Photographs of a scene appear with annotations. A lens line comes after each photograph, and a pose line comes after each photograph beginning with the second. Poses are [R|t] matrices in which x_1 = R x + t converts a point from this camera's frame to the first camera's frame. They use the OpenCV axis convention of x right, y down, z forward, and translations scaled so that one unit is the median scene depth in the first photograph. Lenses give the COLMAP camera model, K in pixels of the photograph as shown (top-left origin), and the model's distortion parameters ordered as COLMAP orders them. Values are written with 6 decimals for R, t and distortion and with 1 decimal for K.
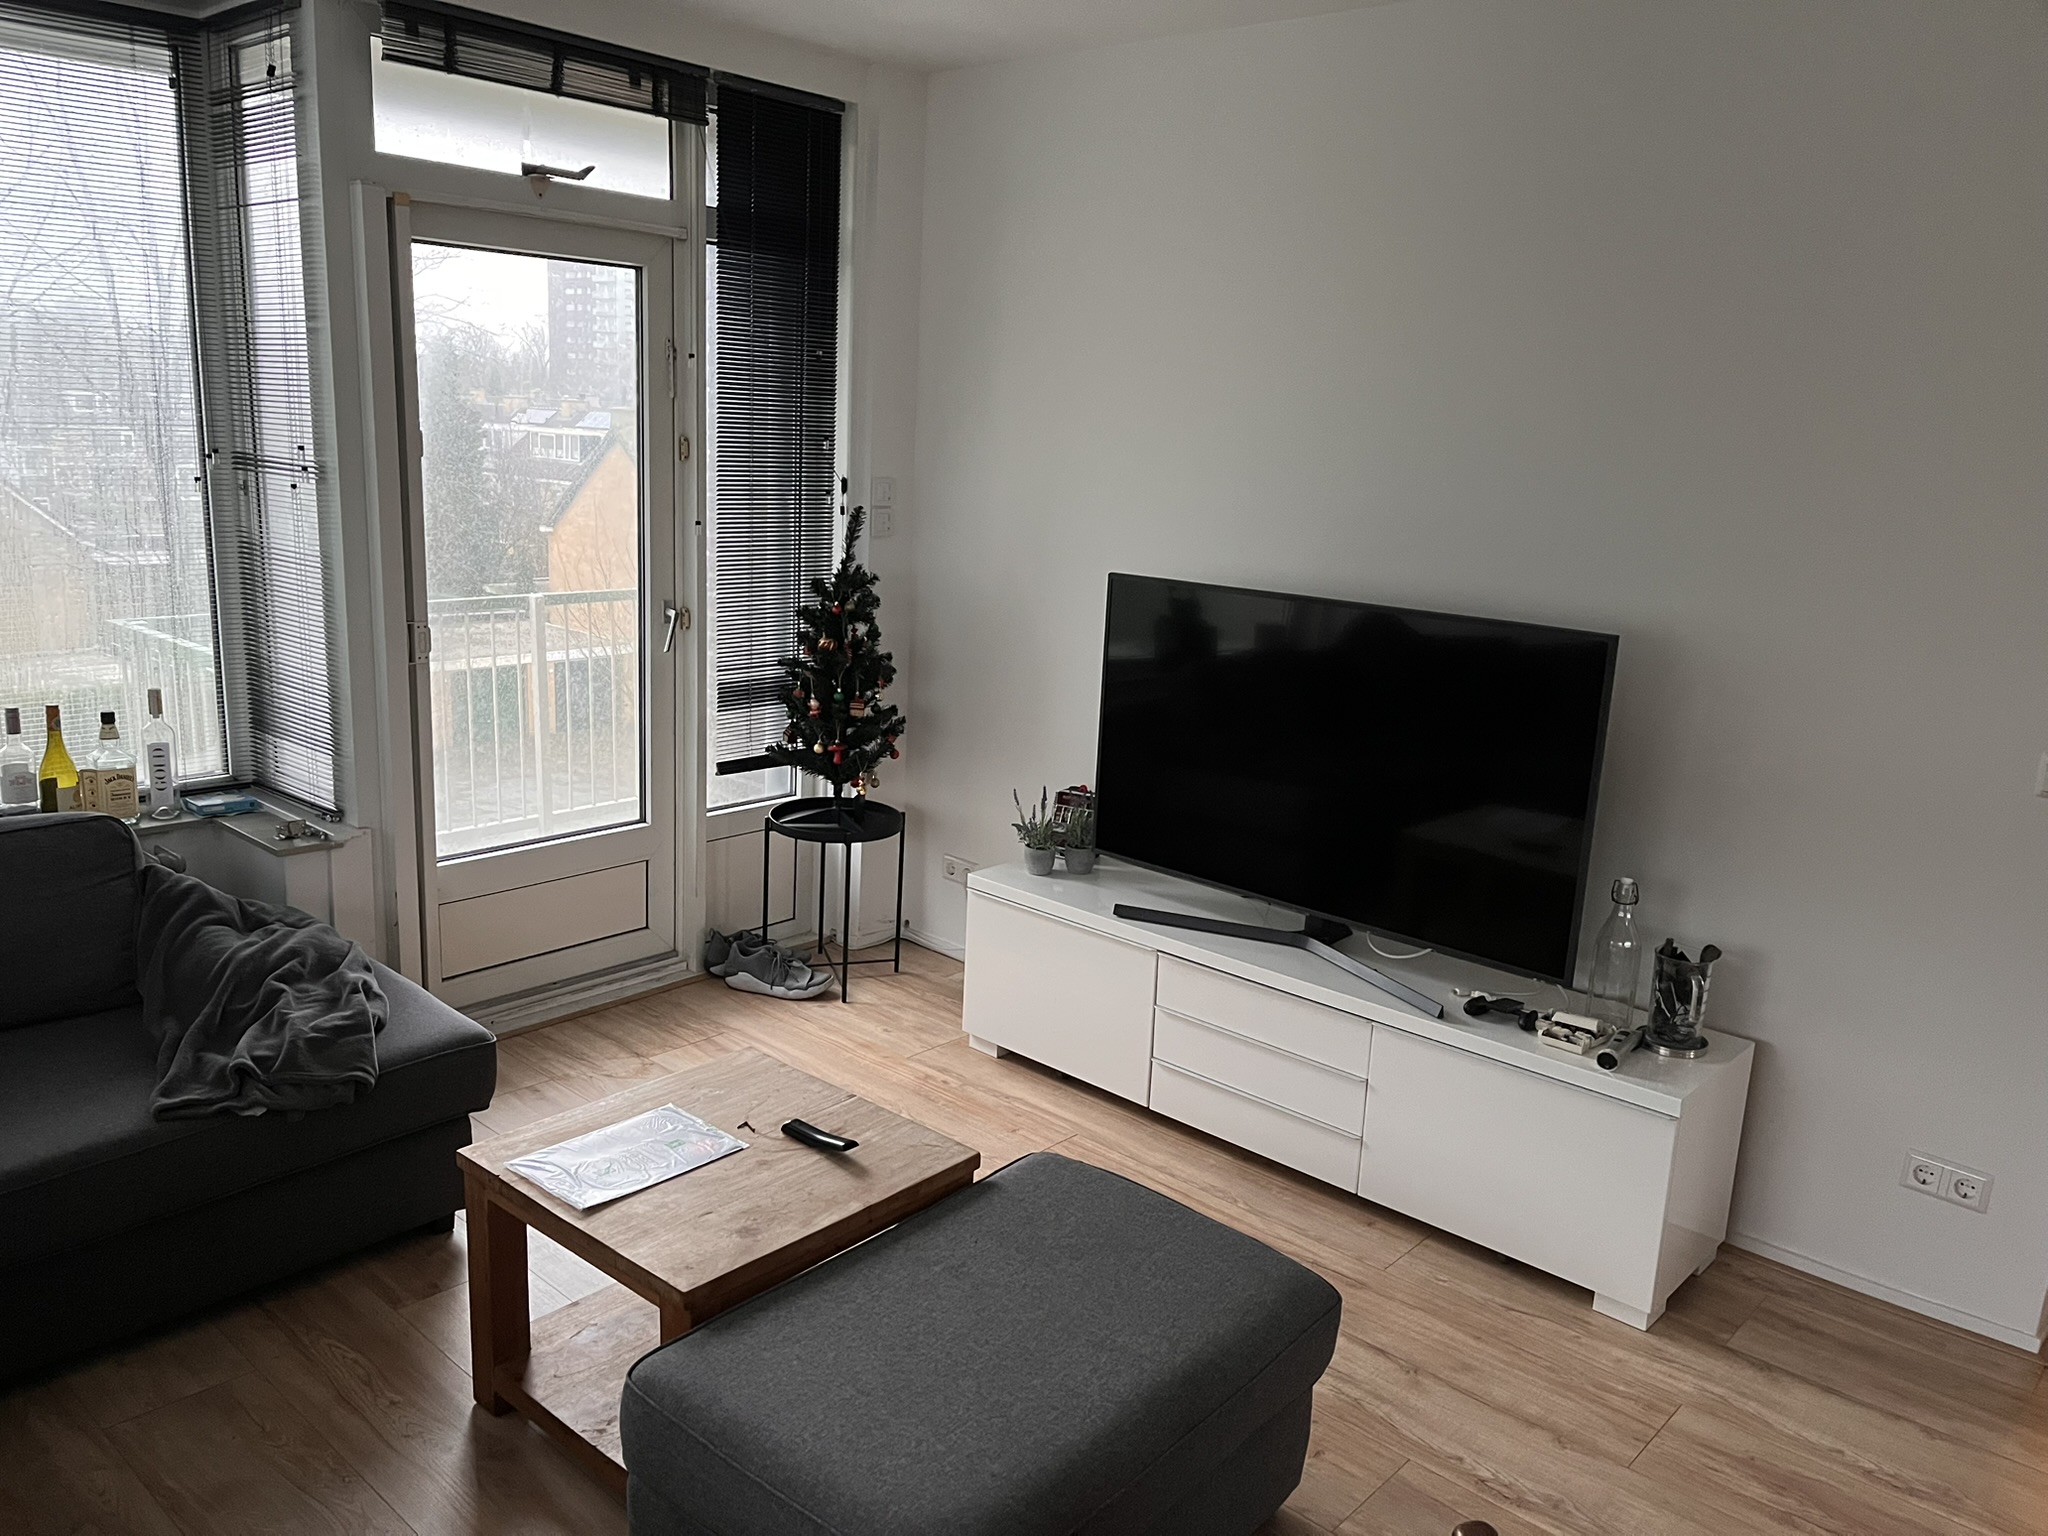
lens RADIAL K [[1540.0, 0, 1019.5], [0, 1540.0, 776.1], [0, 0, 1]] dist [0.043462, -0.019056]
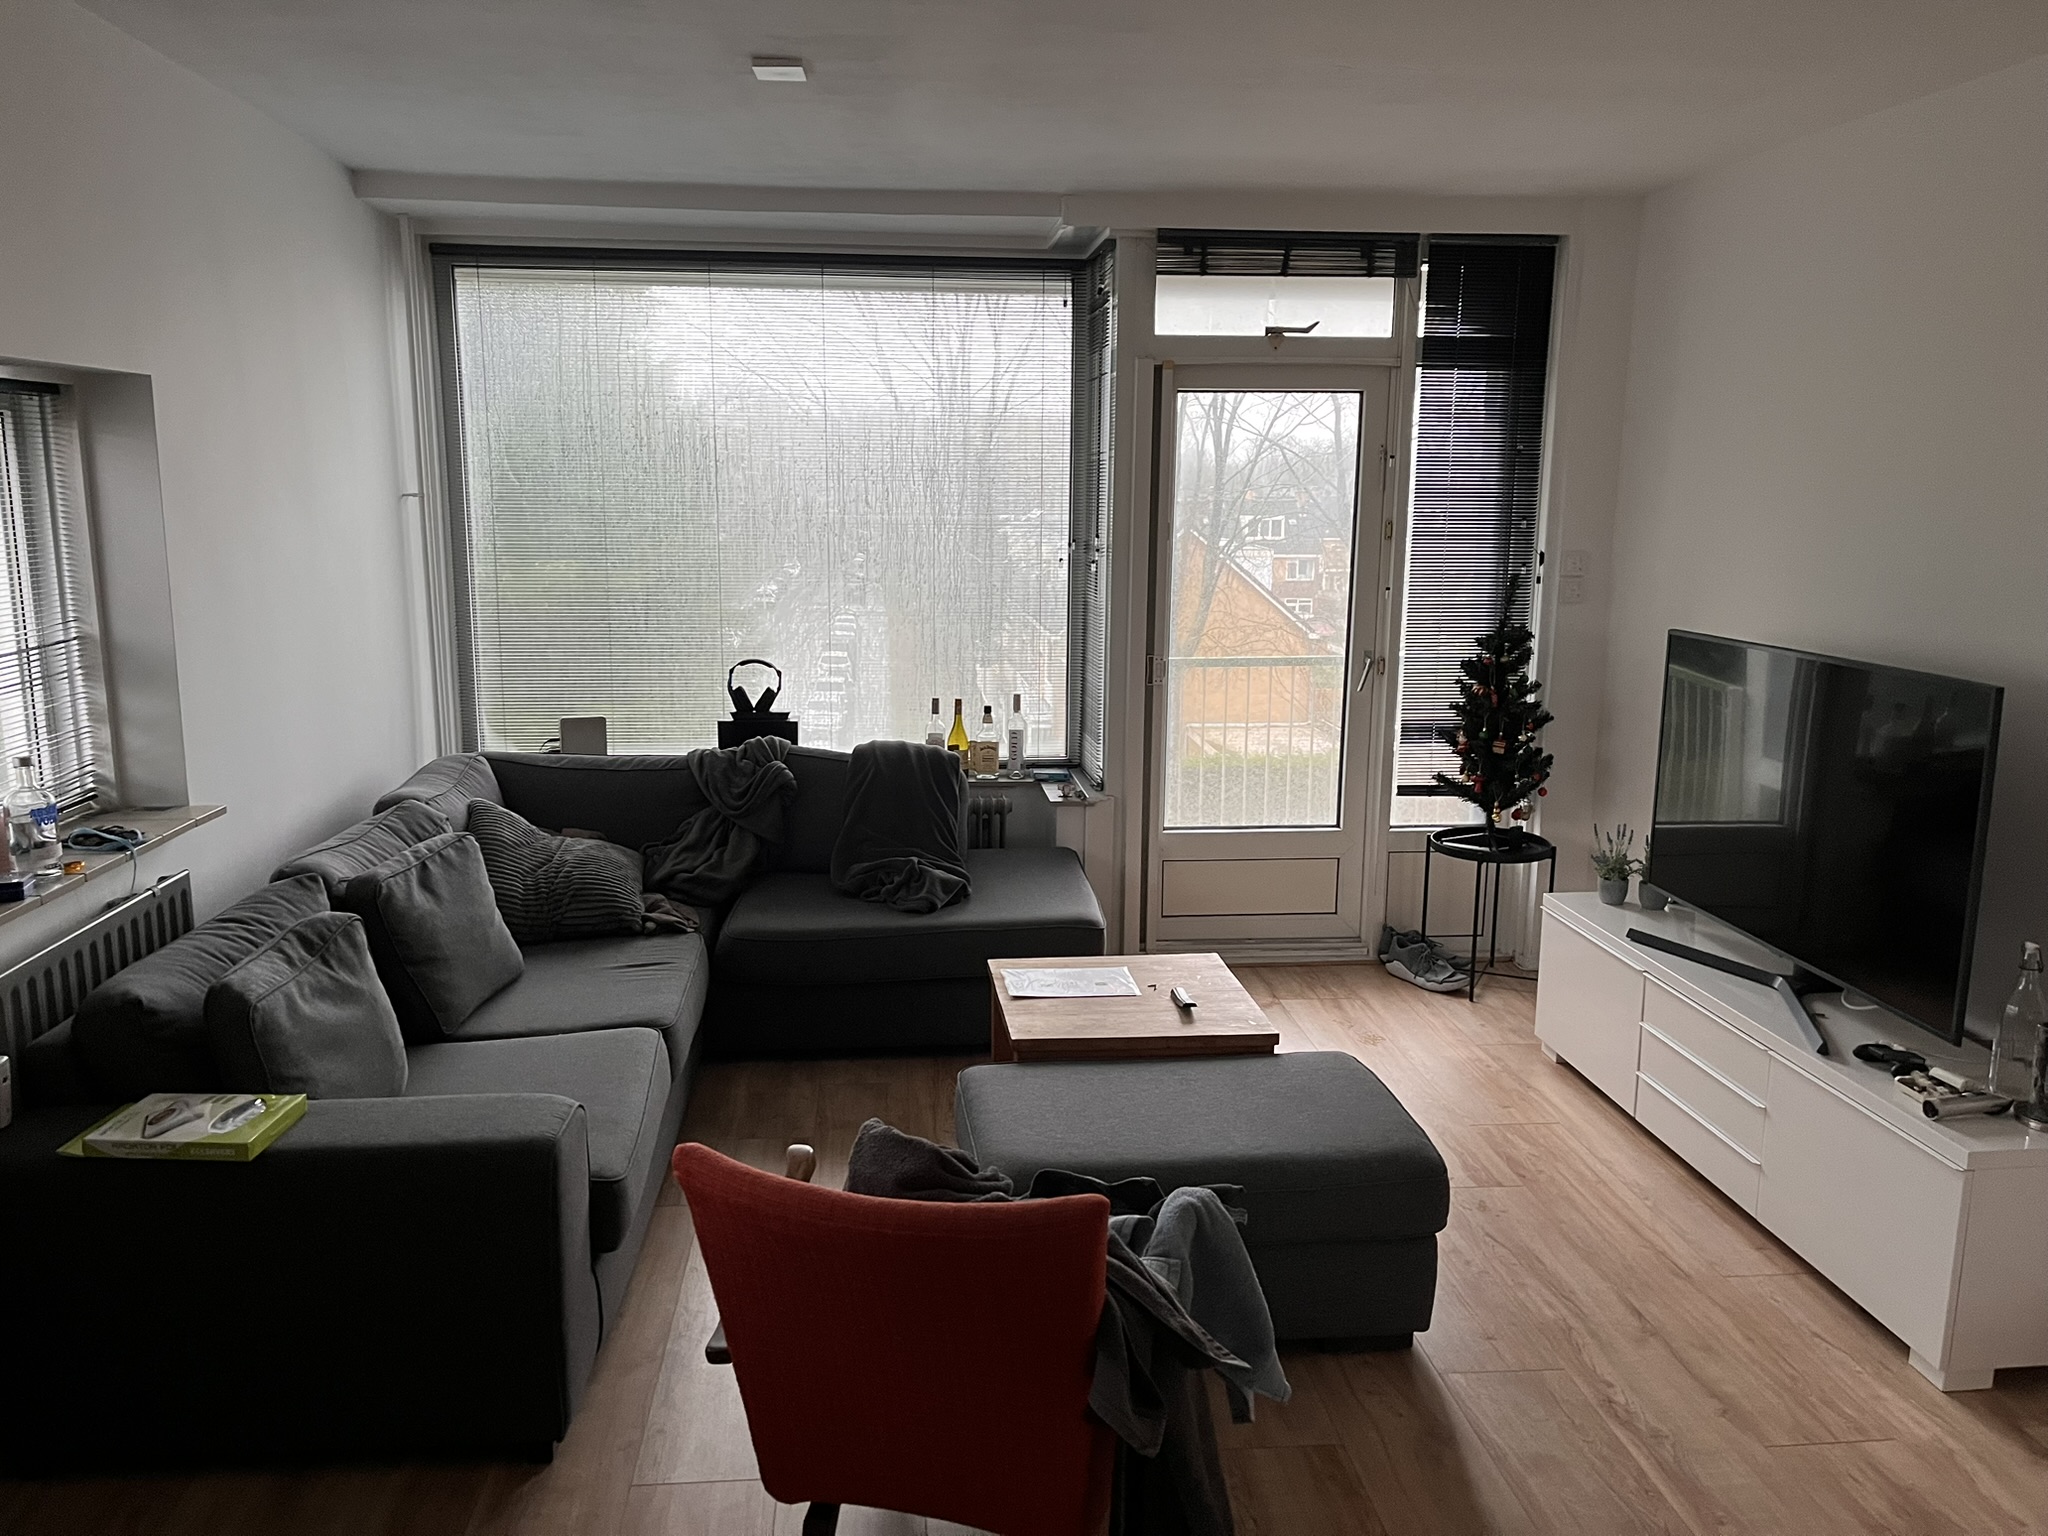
lens RADIAL K [[1540.0, 0, 1017.4], [0, 1540.0, 769.9], [0, 0, 1]] dist [0.043462, -0.019056]
pose [[0.737714, 0.081276, -0.670203, 0.434782], [-0.126588, 0.991772, -0.019066, 0.044072], [0.663139, 0.098905, 0.741933, -0.111044]]
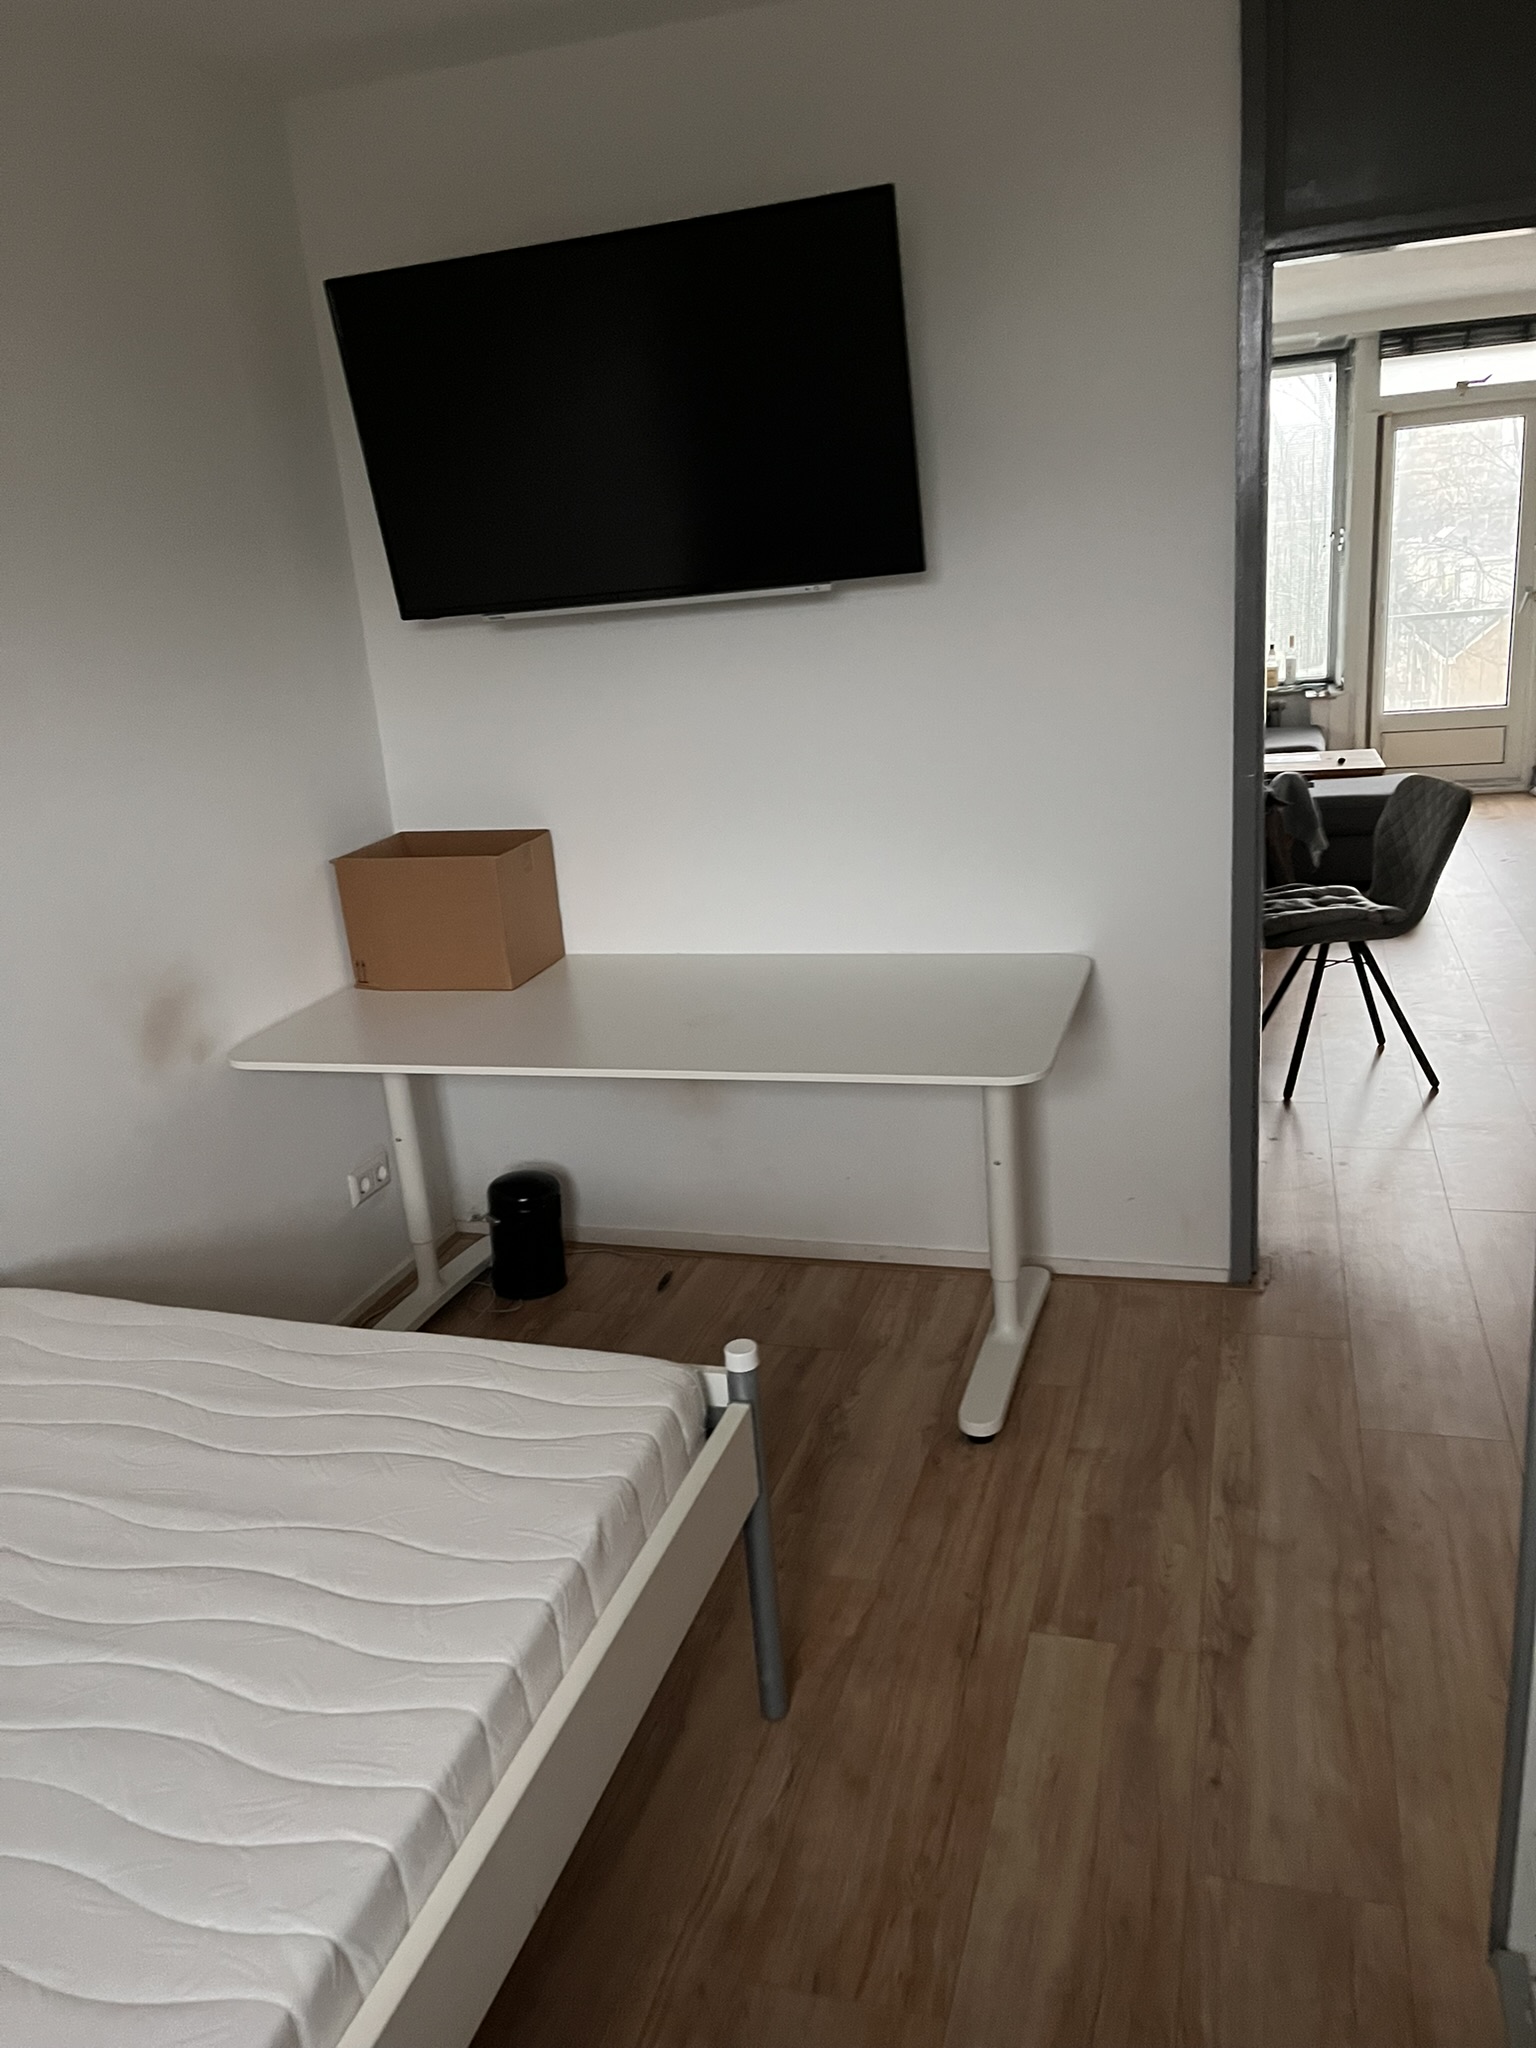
lens RADIAL K [[1540.0, 0, 766.0], [0, 1540.0, 1032.5], [0, 0, 1]] dist [0.043462, -0.019056]
pose [[0.438077, 0.174031, -0.881931, 1.268390], [-0.104241, 0.984297, 0.142452, 0.278832], [0.892873, 0.029528, 0.449339, -0.779229]]
